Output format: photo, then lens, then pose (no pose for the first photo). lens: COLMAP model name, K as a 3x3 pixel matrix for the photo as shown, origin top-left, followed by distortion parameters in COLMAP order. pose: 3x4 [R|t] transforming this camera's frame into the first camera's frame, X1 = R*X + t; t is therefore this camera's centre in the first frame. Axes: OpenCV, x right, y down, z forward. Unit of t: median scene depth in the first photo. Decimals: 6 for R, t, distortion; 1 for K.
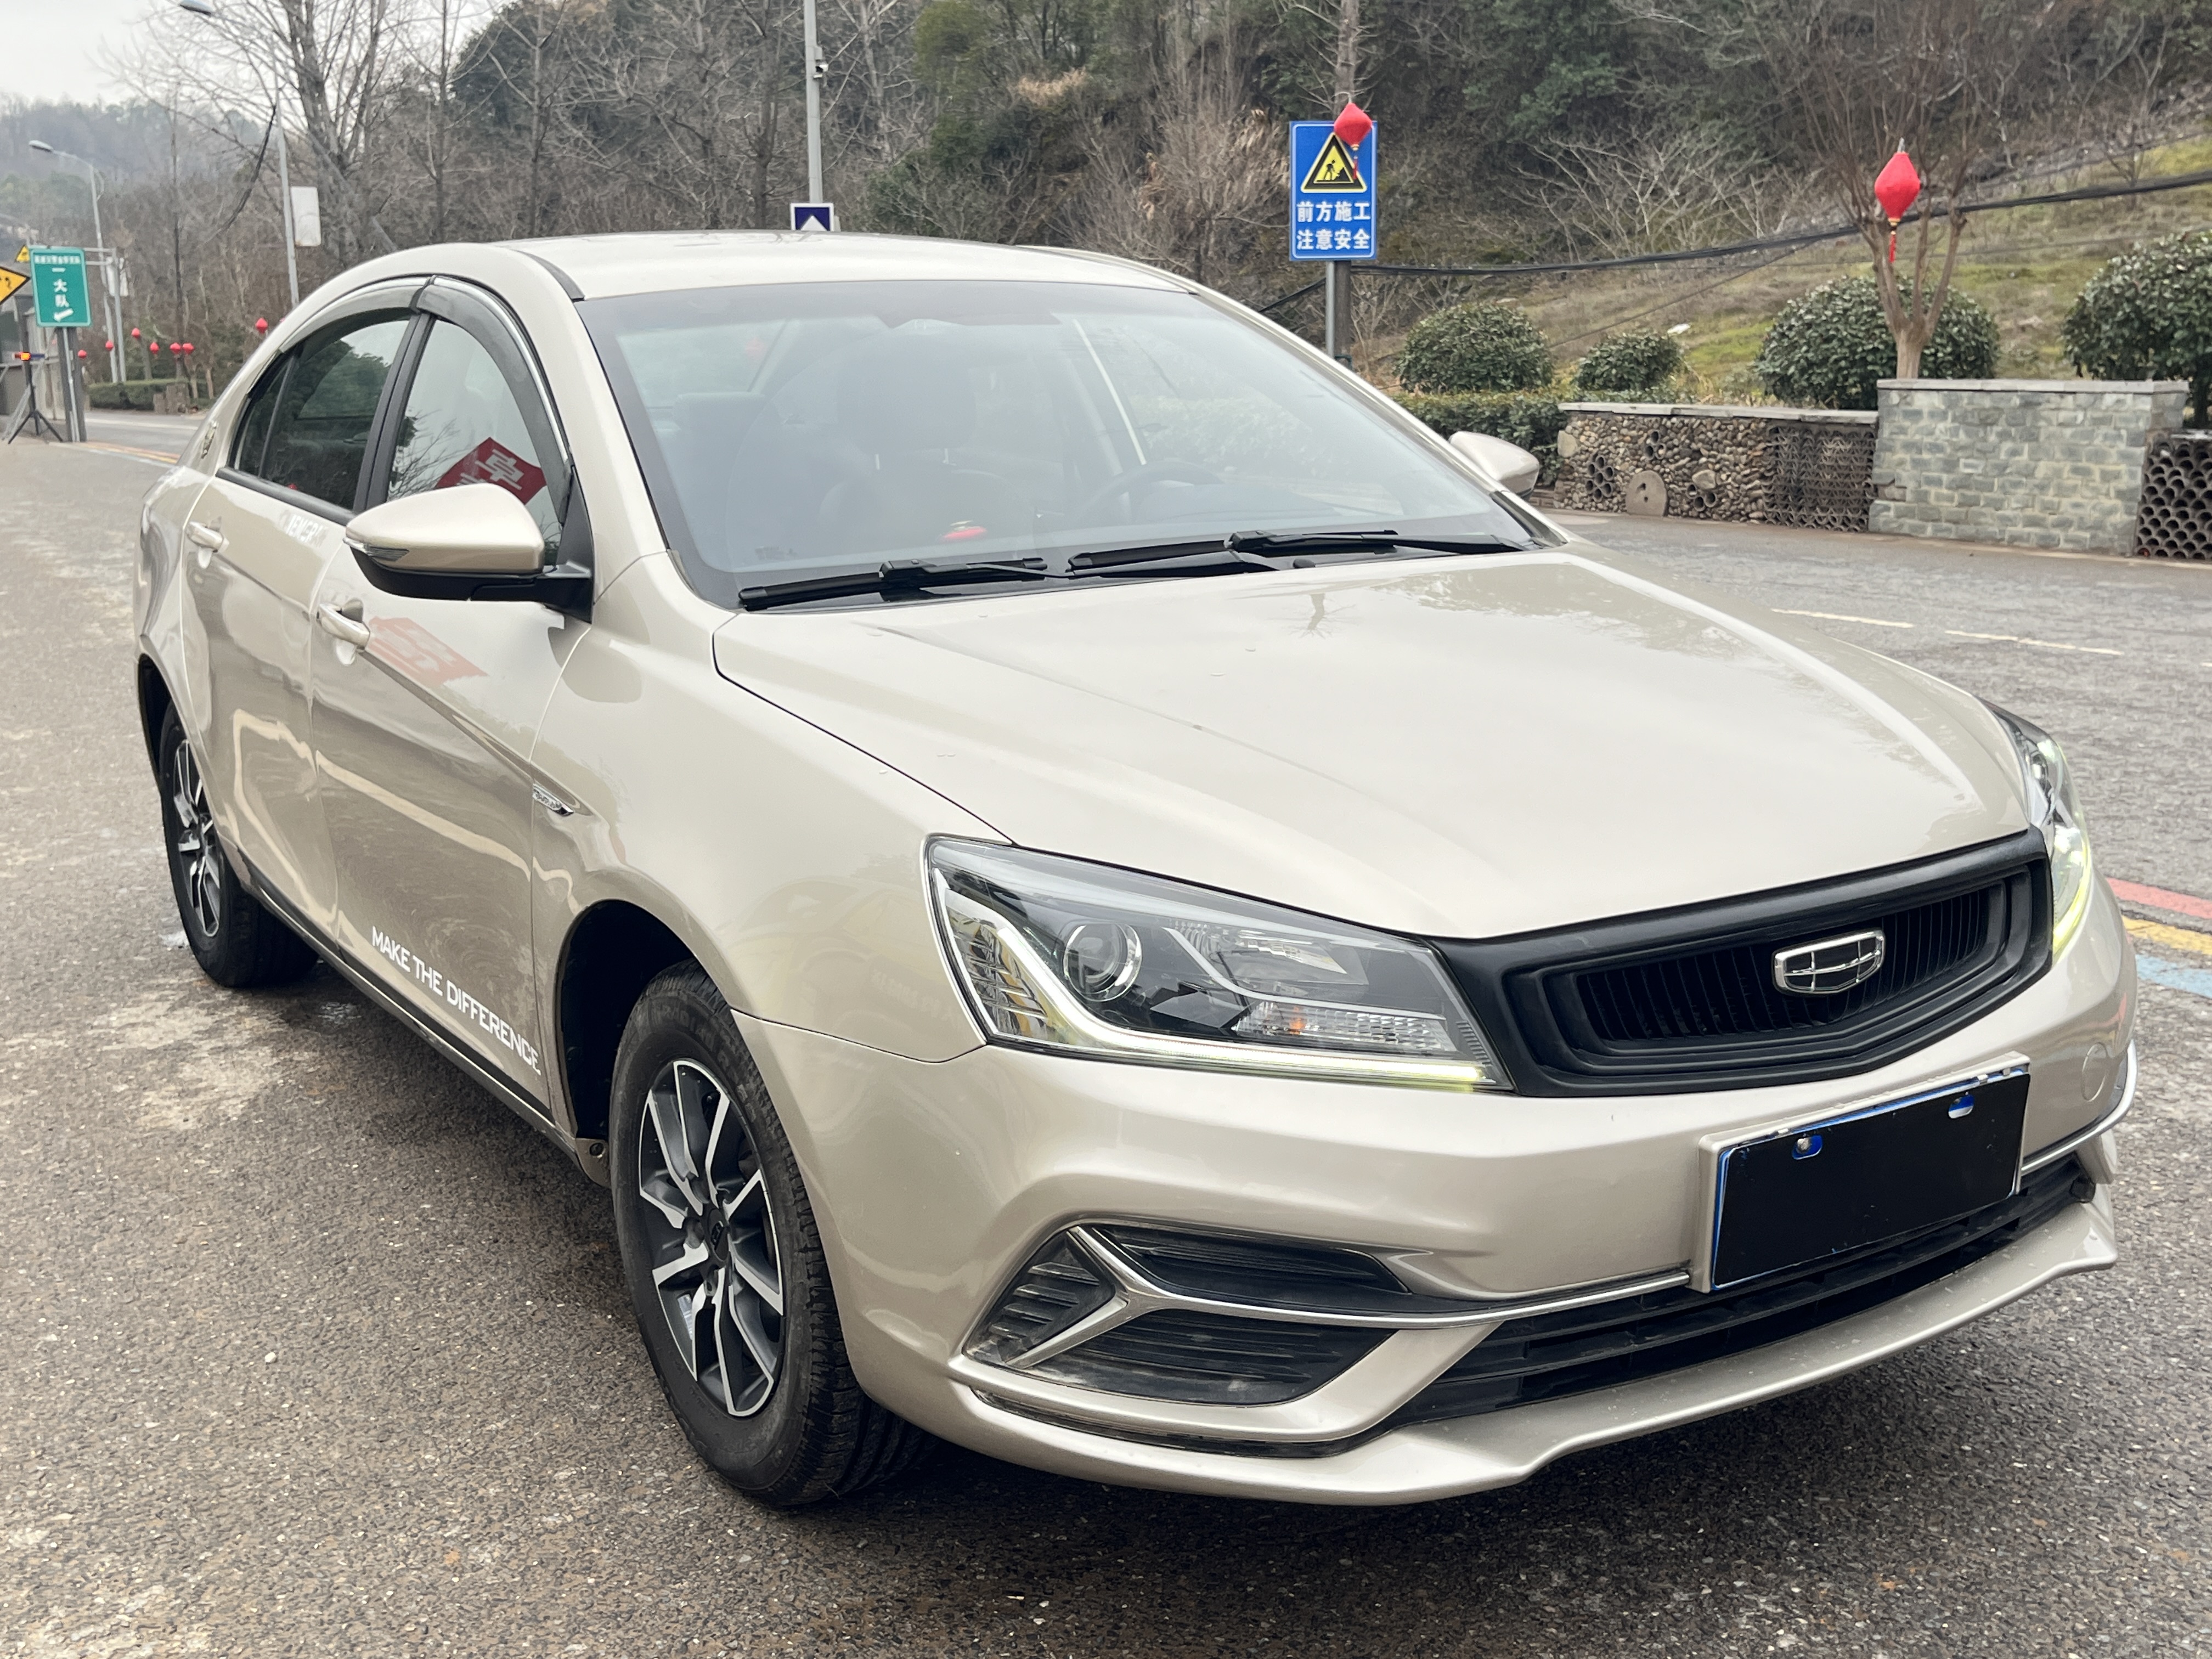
lens RADIAL K [[2392.0, 0, 1106.0], [0, 2392.0, 829.5], [0, 0, 1]] dist [-0.008940, 0.052925]
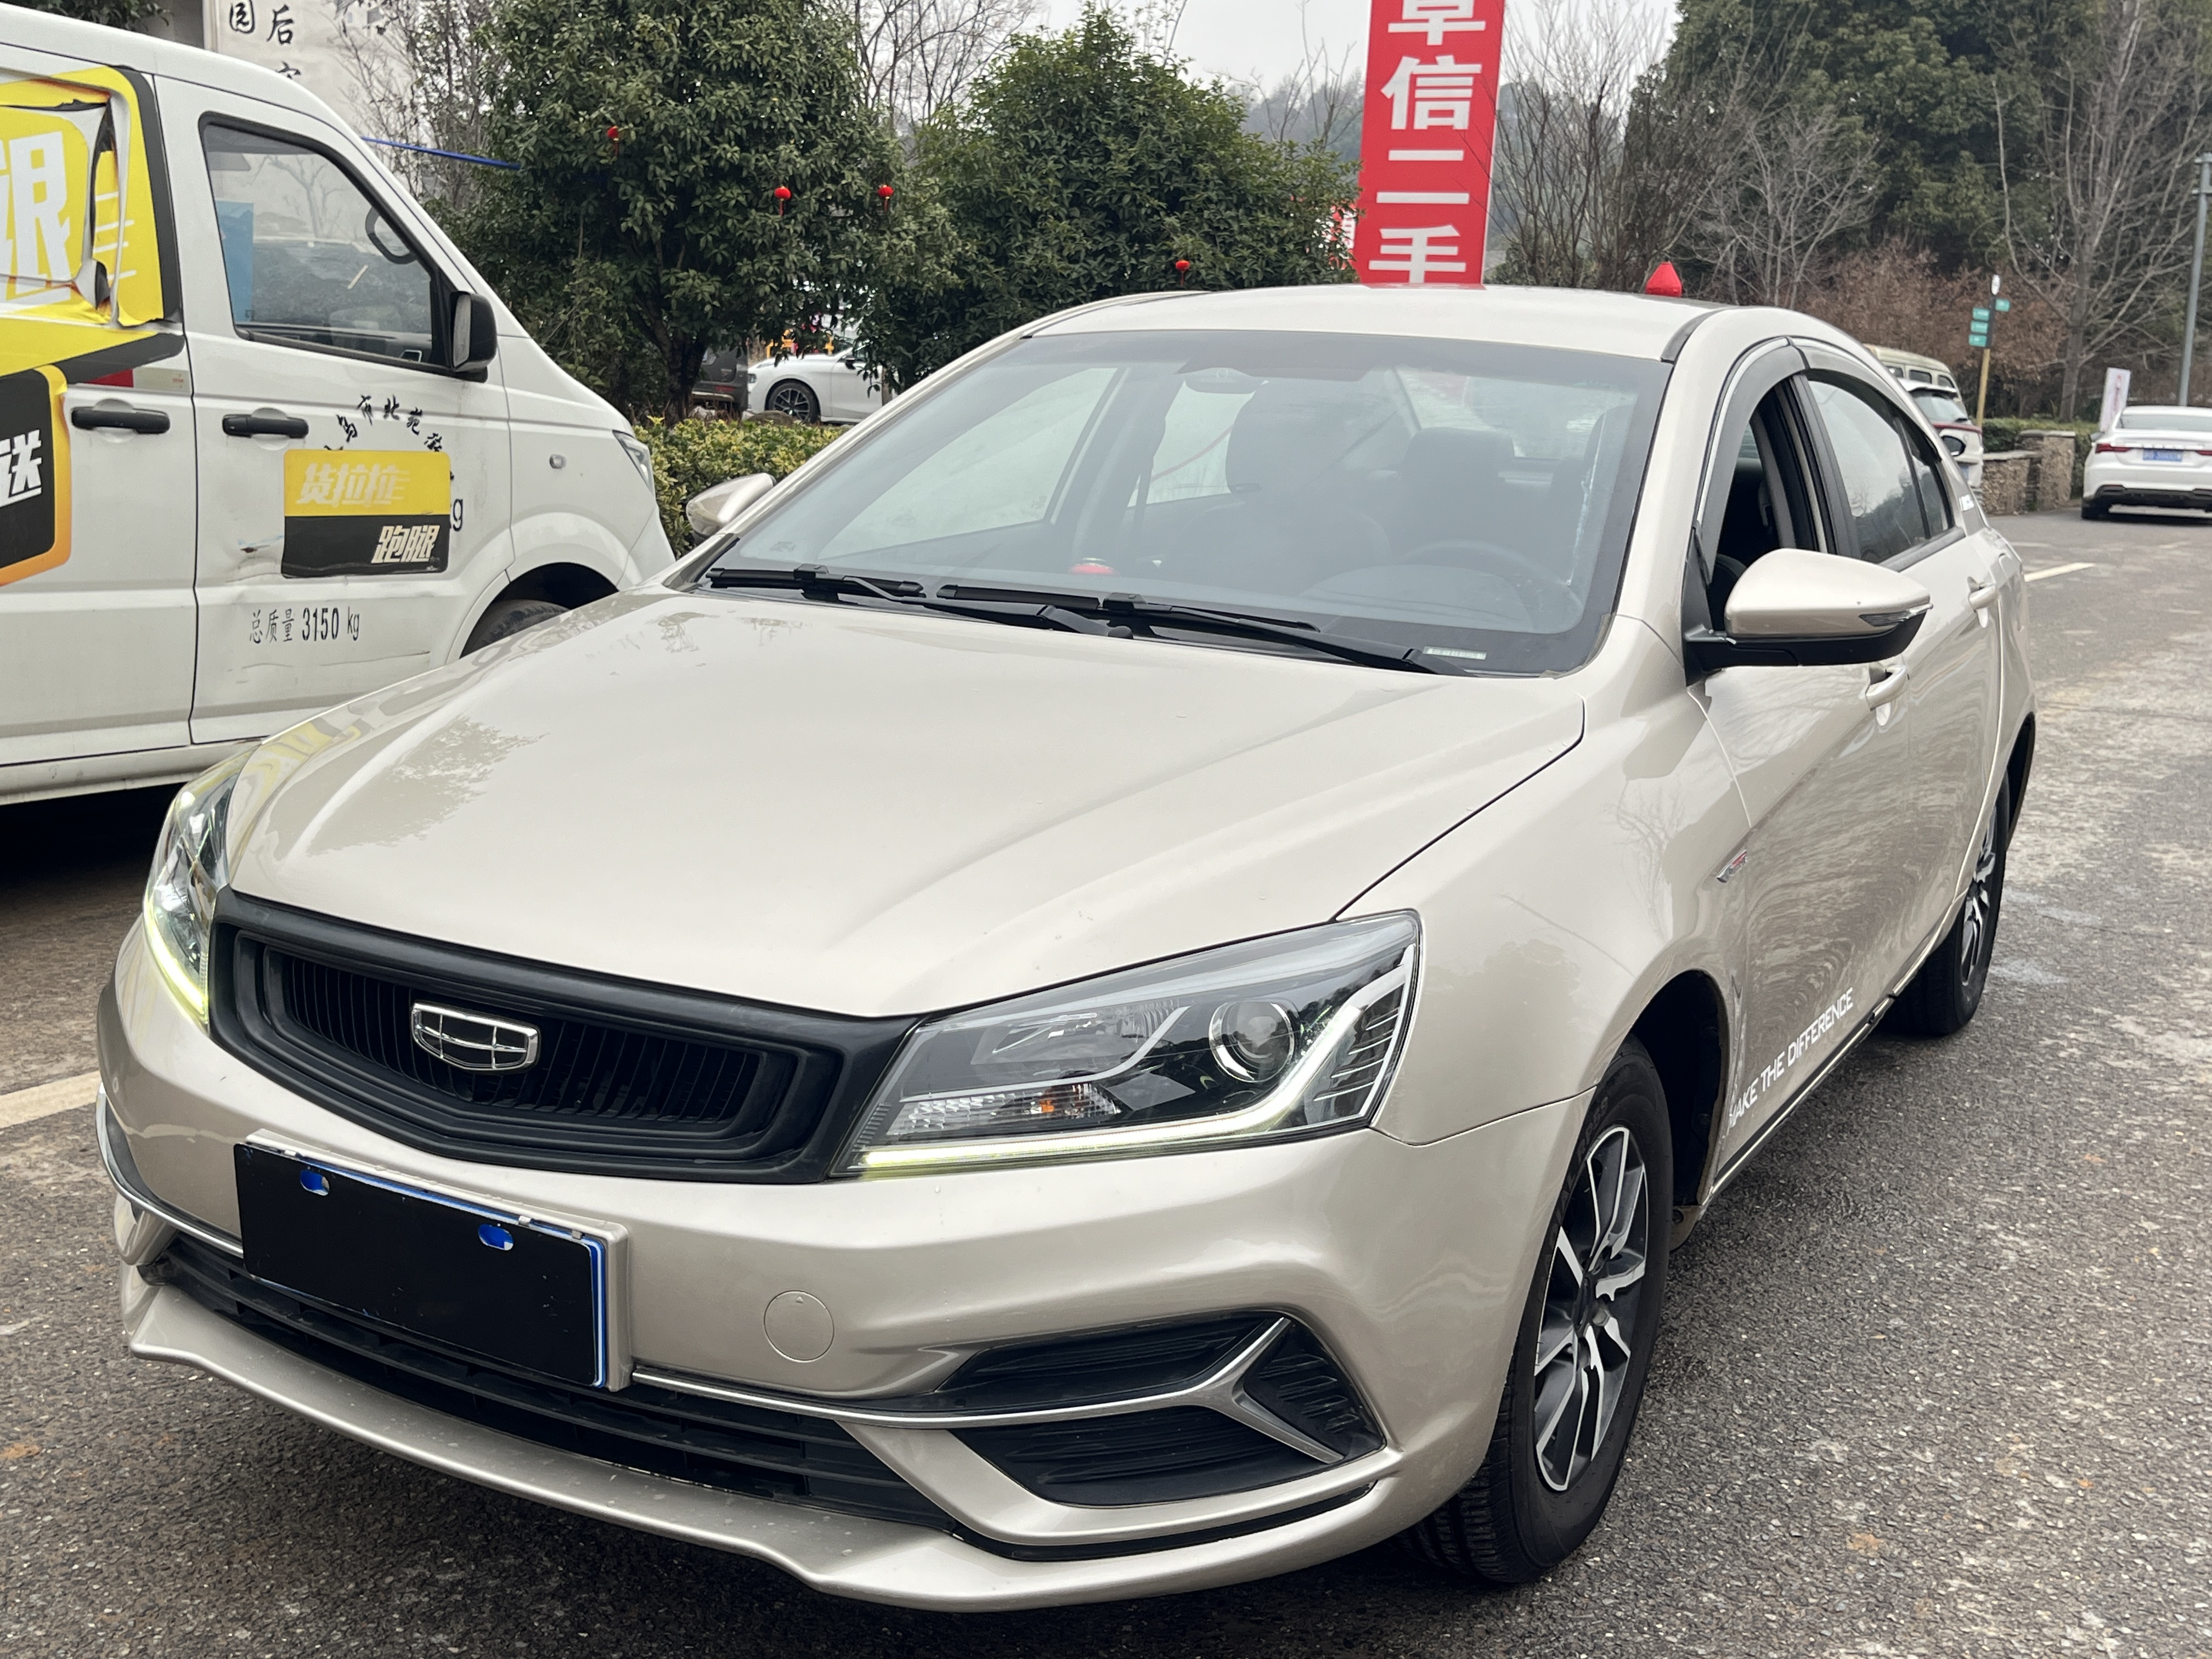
lens RADIAL K [[2355.0, 0, 1099.1], [0, 2355.0, 862.7], [0, 0, 1]] dist [0.028042, 0.040010]
pose [[0.481119, 0.224281, -0.847480, 1.144160], [-0.235655, 0.964225, 0.121395, -0.174343], [0.844388, 0.141307, 0.516760, 0.687631]]
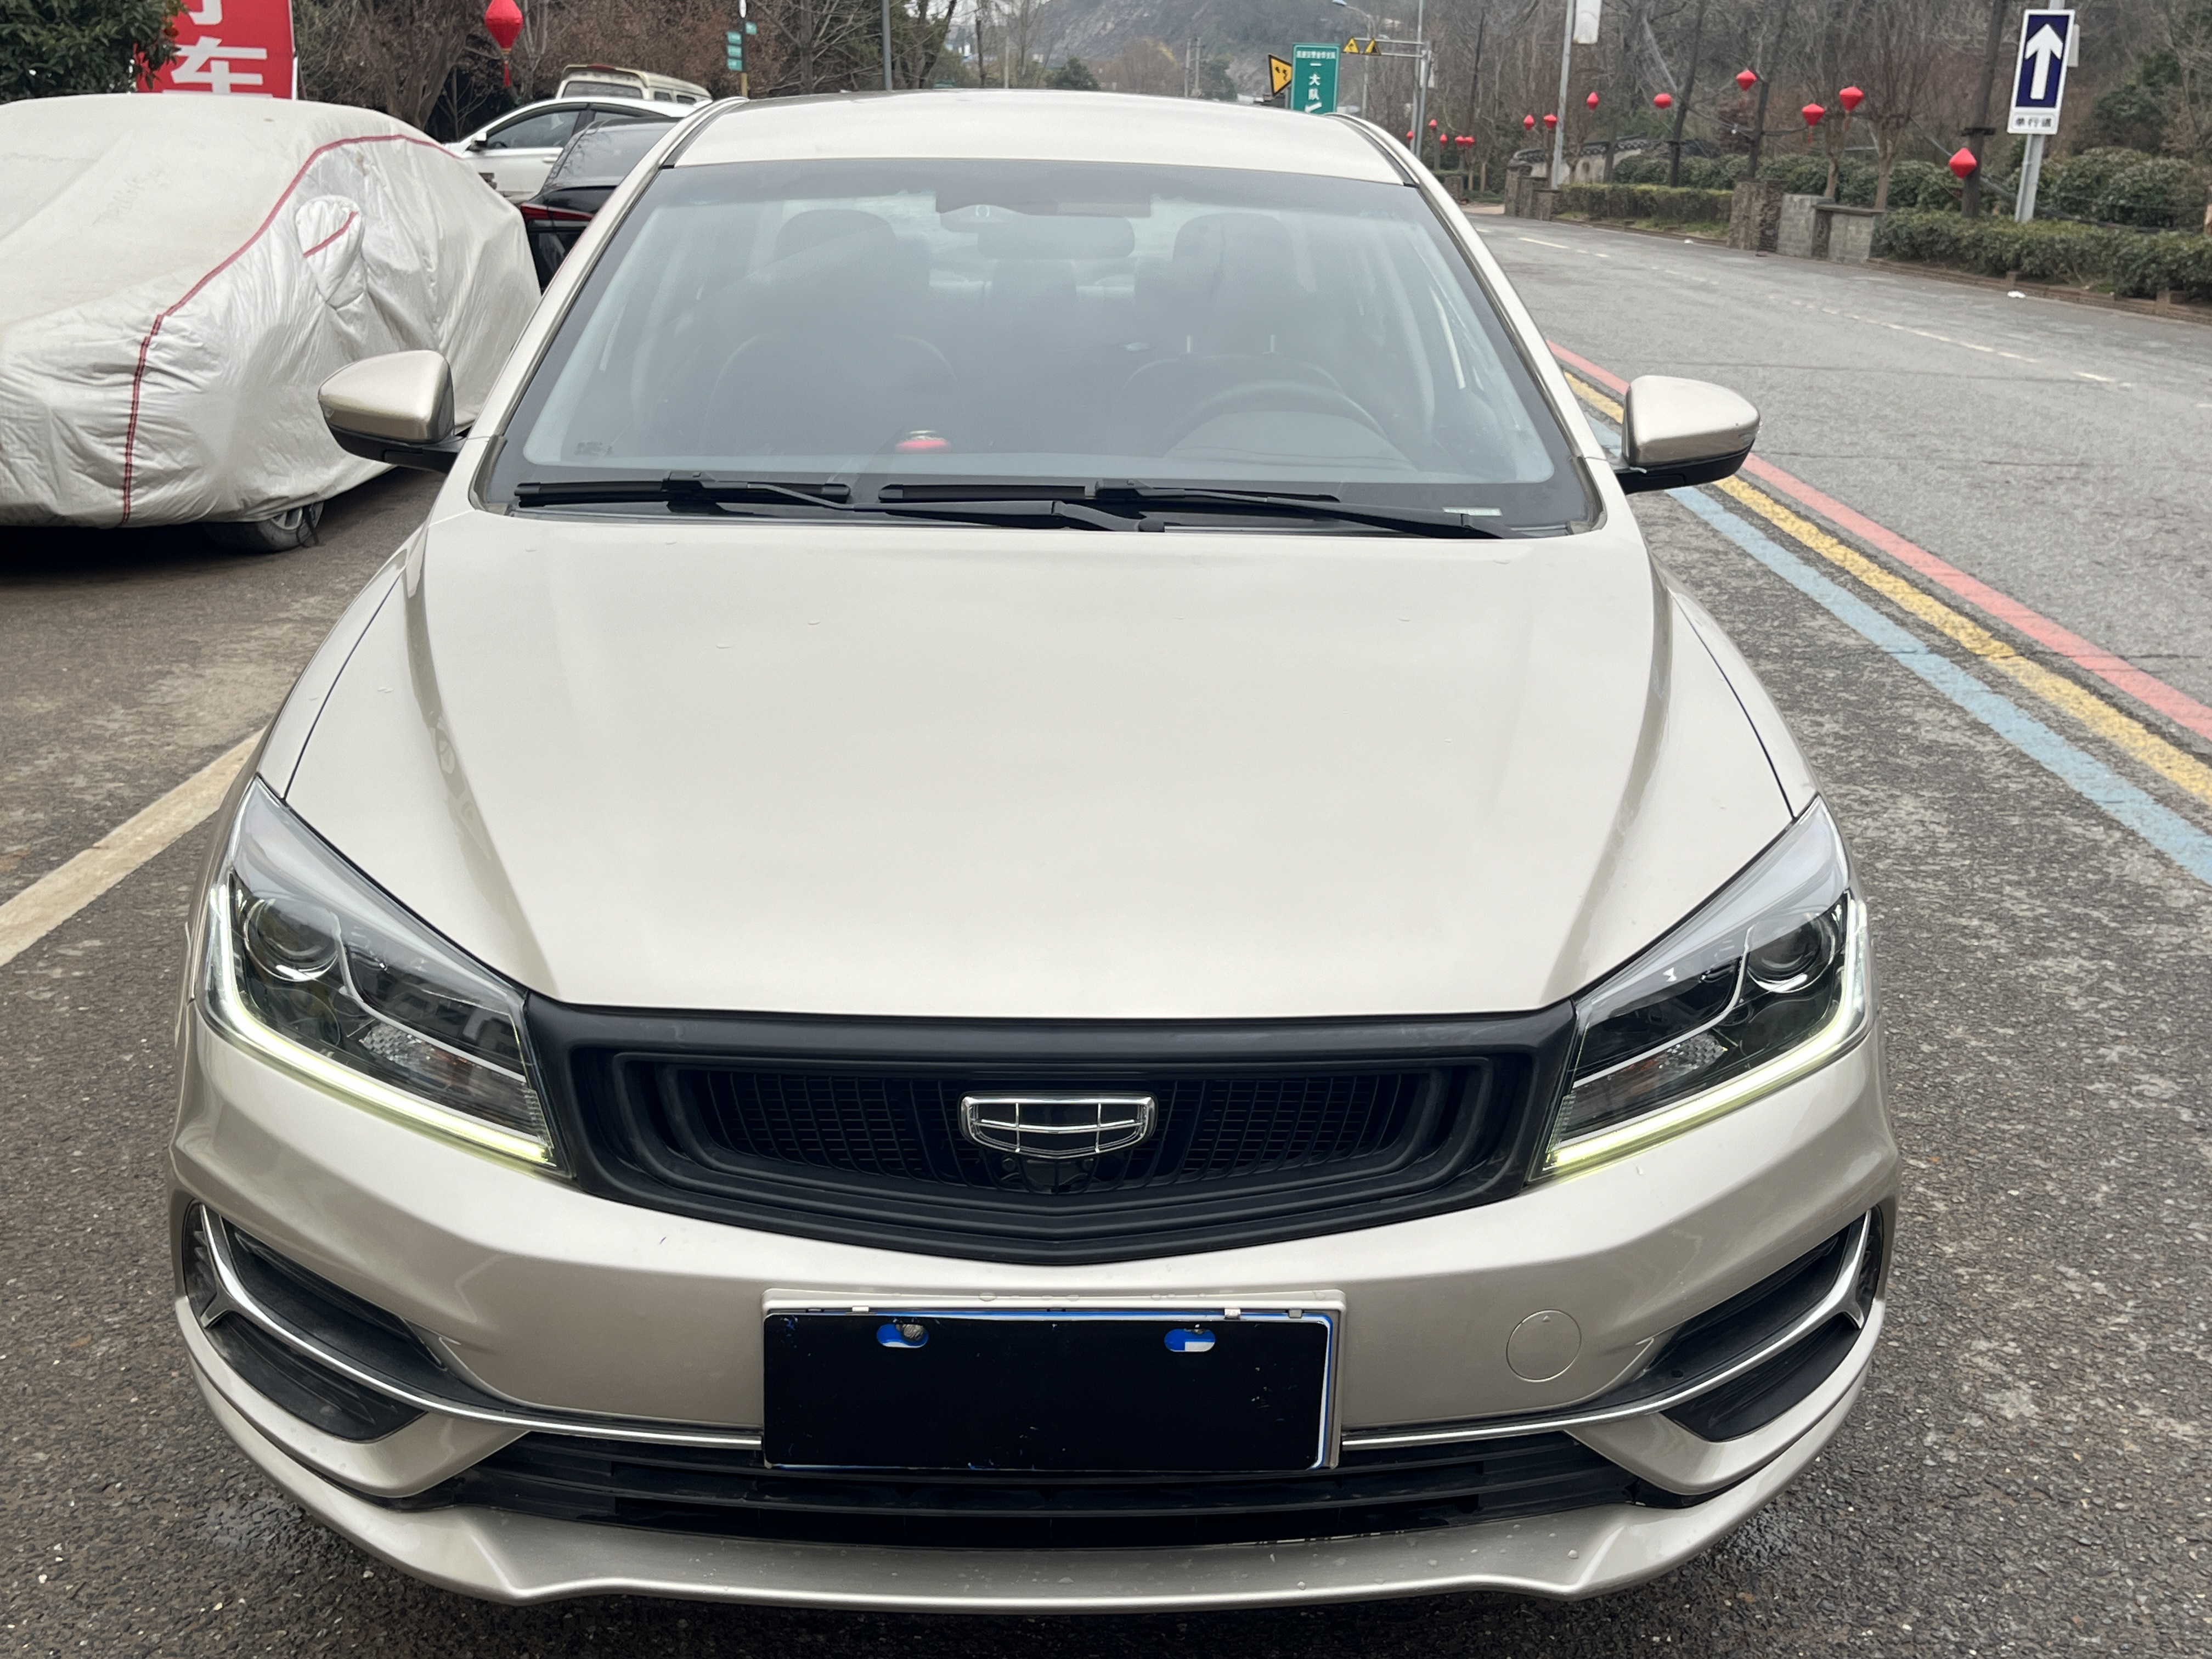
lens RADIAL K [[2355.5, 0, 1106.0], [0, 2355.5, 829.5], [0, 0, 1]] dist [0.048212, -0.014409]
pose [[0.864116, 0.183012, -0.468839, 0.641623], [-0.144774, 0.982557, 0.116711, -0.129660], [0.482021, -0.032977, 0.875539, 0.304782]]
